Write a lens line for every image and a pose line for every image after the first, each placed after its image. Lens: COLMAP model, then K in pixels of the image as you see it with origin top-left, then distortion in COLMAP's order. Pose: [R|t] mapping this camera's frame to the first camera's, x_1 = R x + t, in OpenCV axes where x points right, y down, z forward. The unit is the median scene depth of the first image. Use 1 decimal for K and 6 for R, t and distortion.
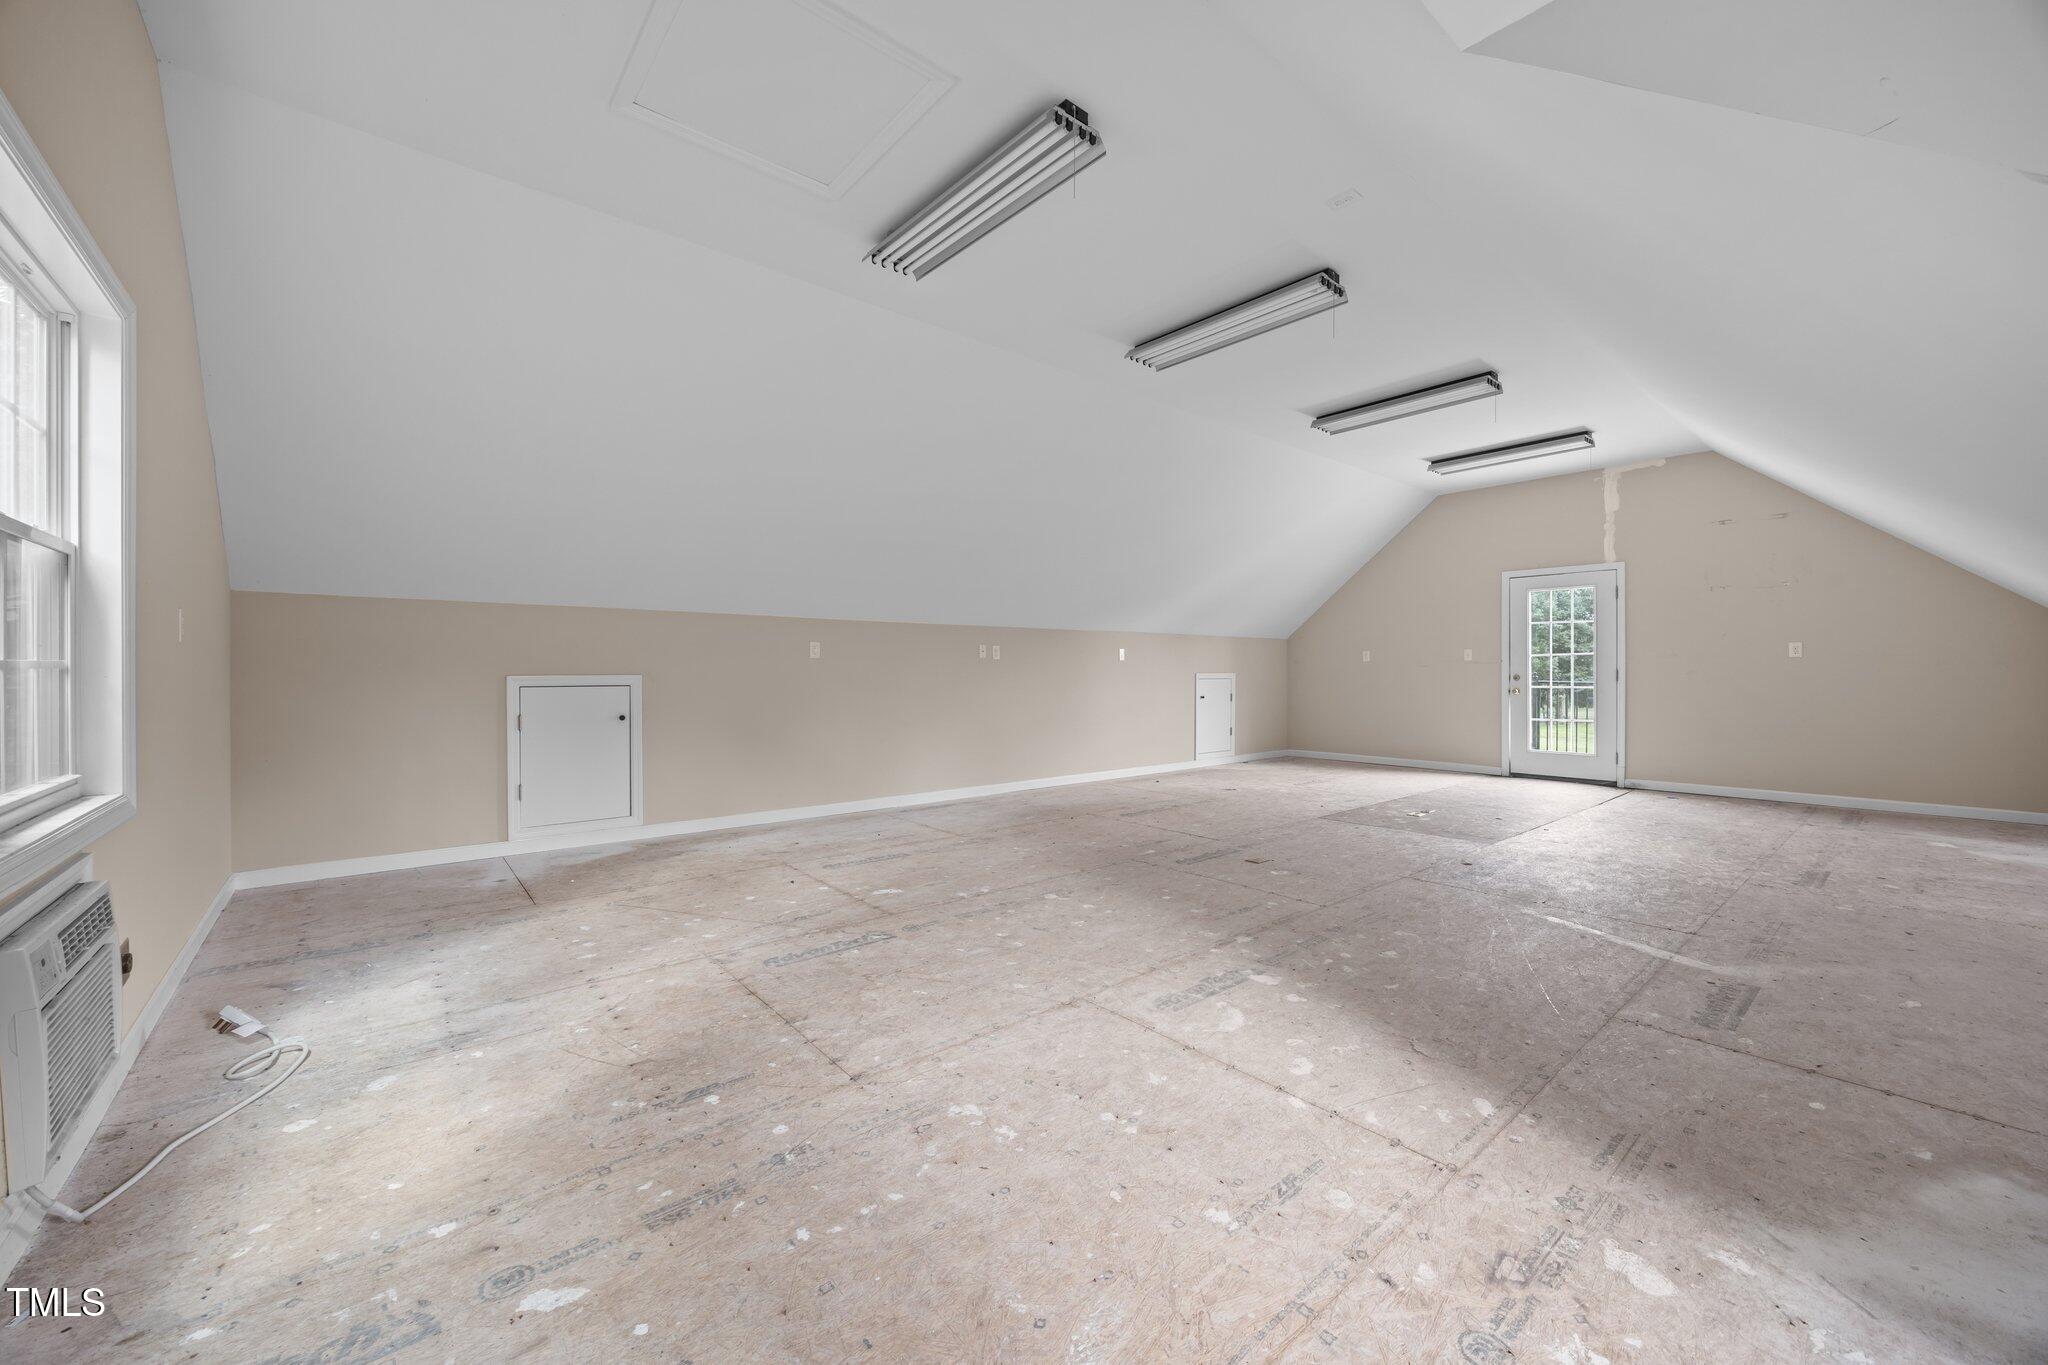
lens RADIAL K [[779.3, 0, 1034.1], [0, 779.3, 679.8], [0, 0, 1]] dist [-0.001379, -0.000254]
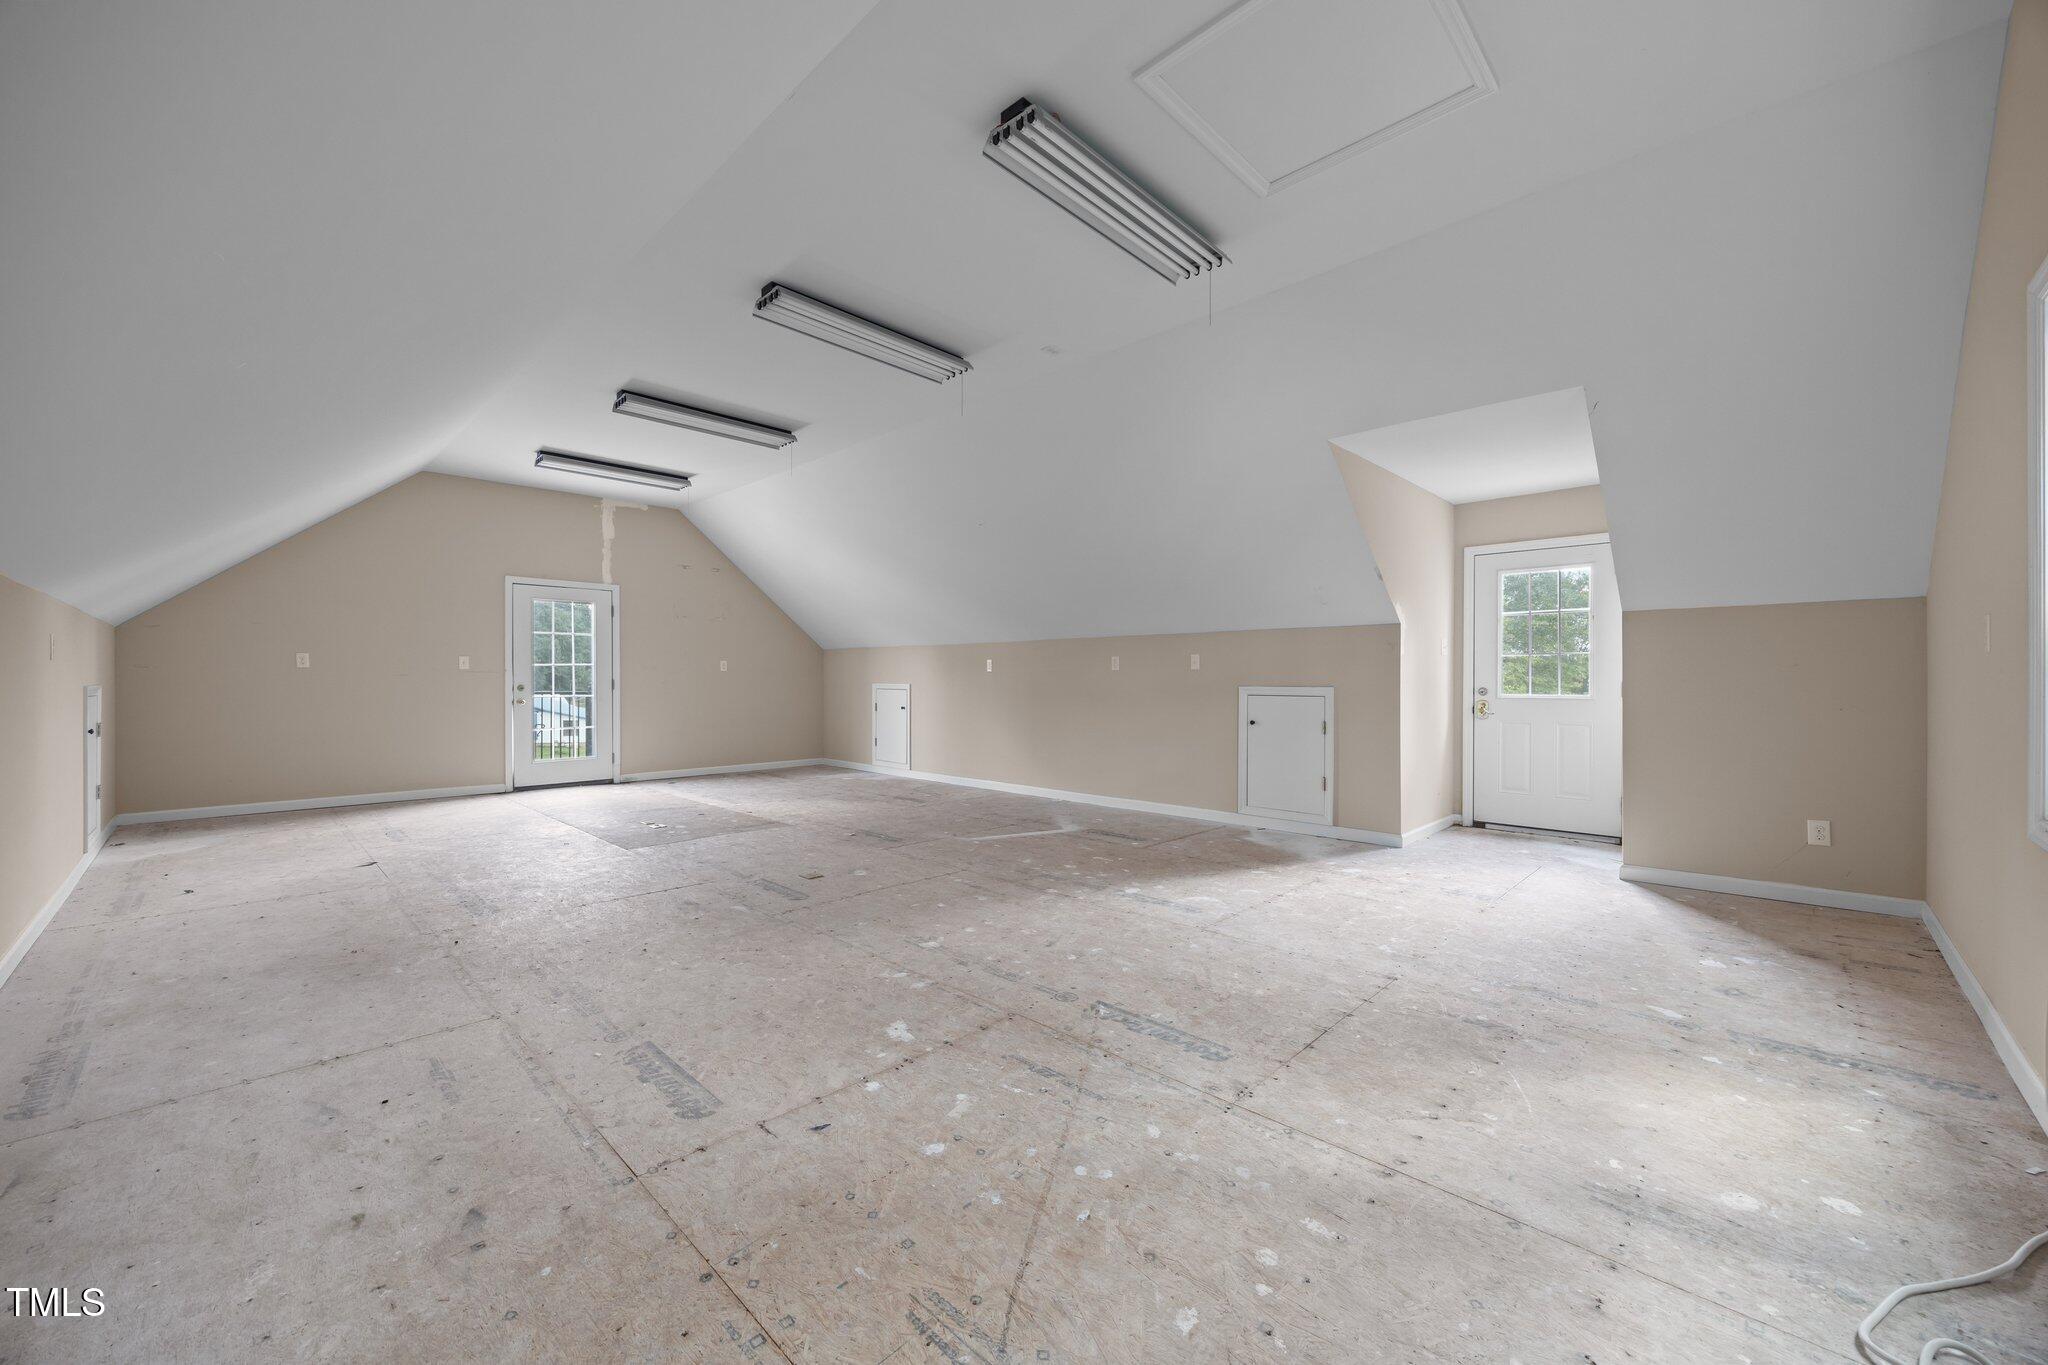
lens RADIAL K [[779.3, 0, 1034.1], [0, 779.3, 679.8], [0, 0, 1]] dist [-0.001379, -0.000254]
pose [[-0.095968, -0.000279, 0.995384, -1.000177], [0.012459, 0.999921, 0.001481, -0.015555], [-0.995306, 0.012544, -0.095957, 1.146319]]
